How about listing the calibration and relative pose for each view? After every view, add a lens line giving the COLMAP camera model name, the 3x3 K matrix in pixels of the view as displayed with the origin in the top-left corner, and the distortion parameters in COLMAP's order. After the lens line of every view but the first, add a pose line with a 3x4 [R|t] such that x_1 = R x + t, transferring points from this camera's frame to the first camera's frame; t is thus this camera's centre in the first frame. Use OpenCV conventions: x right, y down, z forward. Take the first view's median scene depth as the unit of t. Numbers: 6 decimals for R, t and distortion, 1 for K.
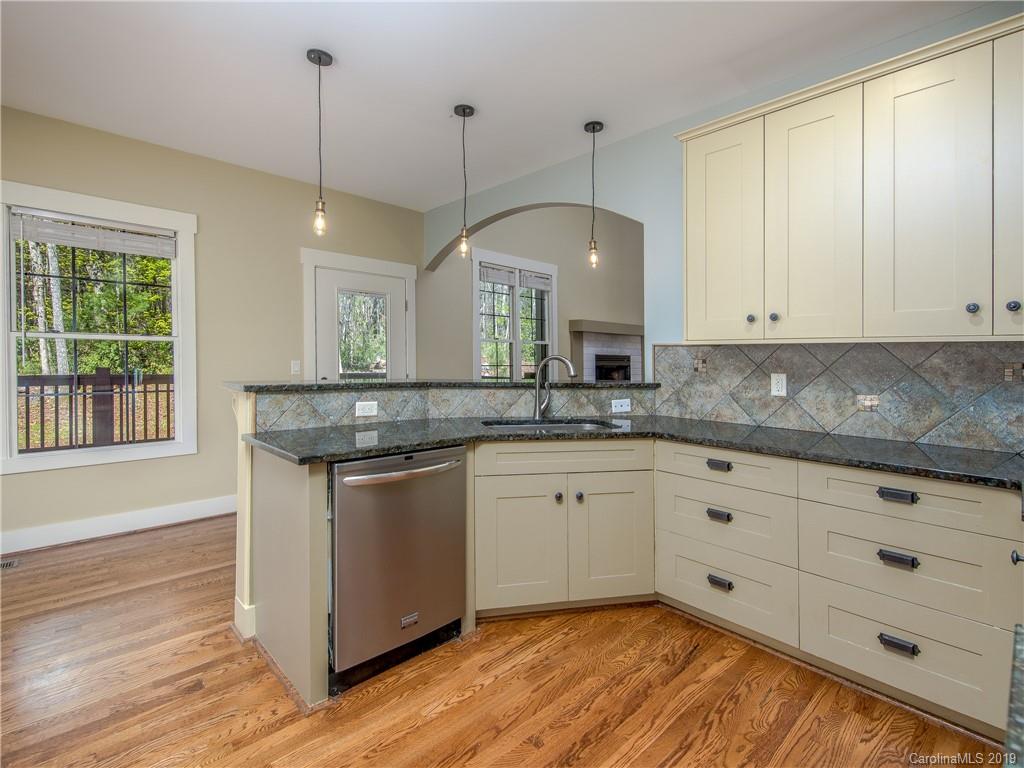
lens RADIAL K [[481.0, 0, 509.4], [0, 481.0, 375.2], [0, 0, 1]] dist [0.002554, -0.001558]
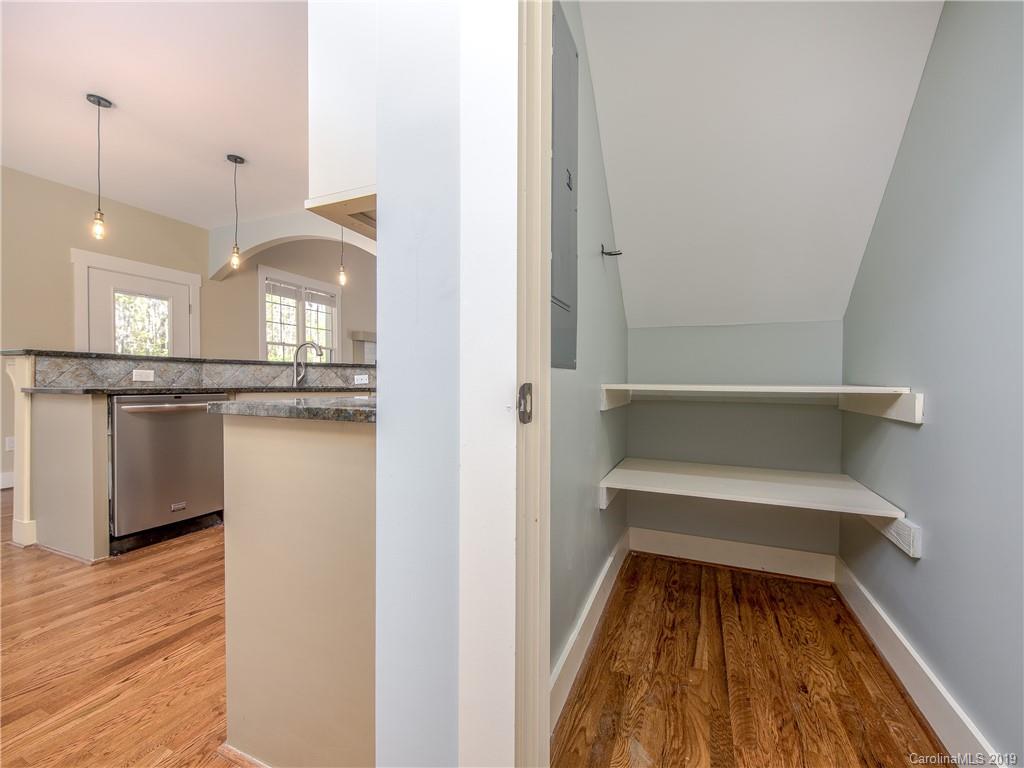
lens RADIAL K [[429.3, 0, 509.7], [0, 429.3, 385.3], [0, 0, 1]] dist [-0.007558, -0.001224]
pose [[0.917635, -0.008949, 0.397324, 0.159247], [0.016668, 0.999733, -0.015978, 0.136616], [-0.397075, 0.021284, 0.917539, -0.469283]]
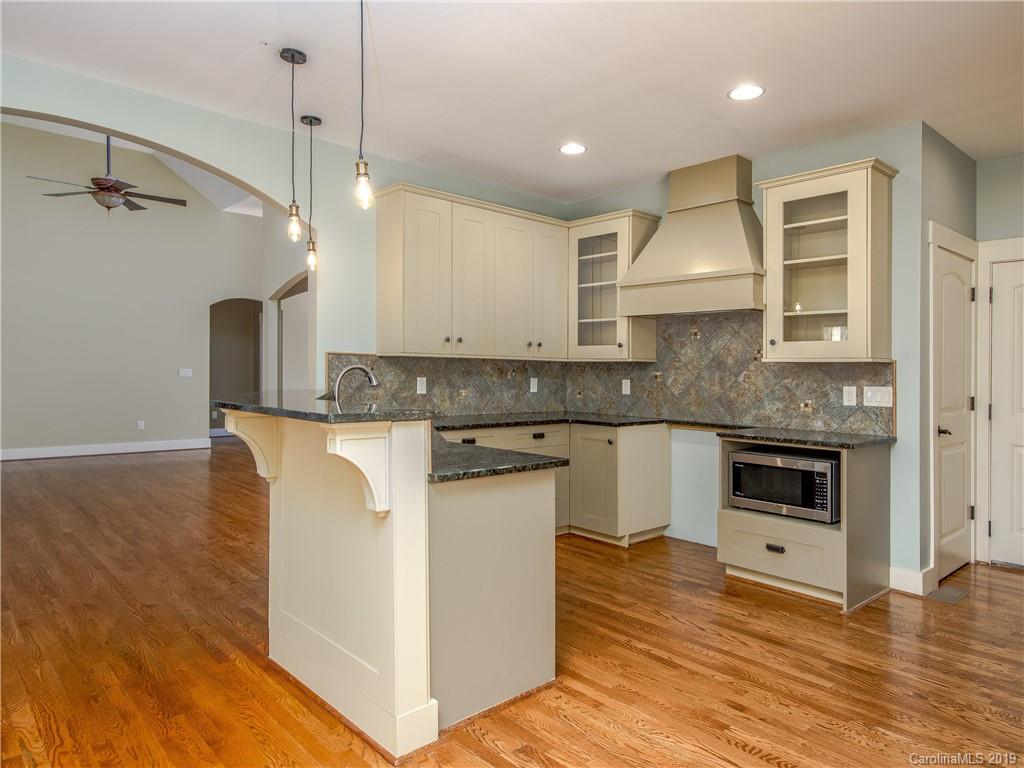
lens RADIAL K [[676.9, 0, 510.4], [0, 676.9, 377.7], [0, 0, 1]] dist [-0.001094, 0.000583]
pose [[0.014903, -0.018602, 0.999716, -1.358390], [0.025090, 0.999519, 0.018224, -0.031041], [-0.999574, 0.024811, 0.015362, 0.728705]]
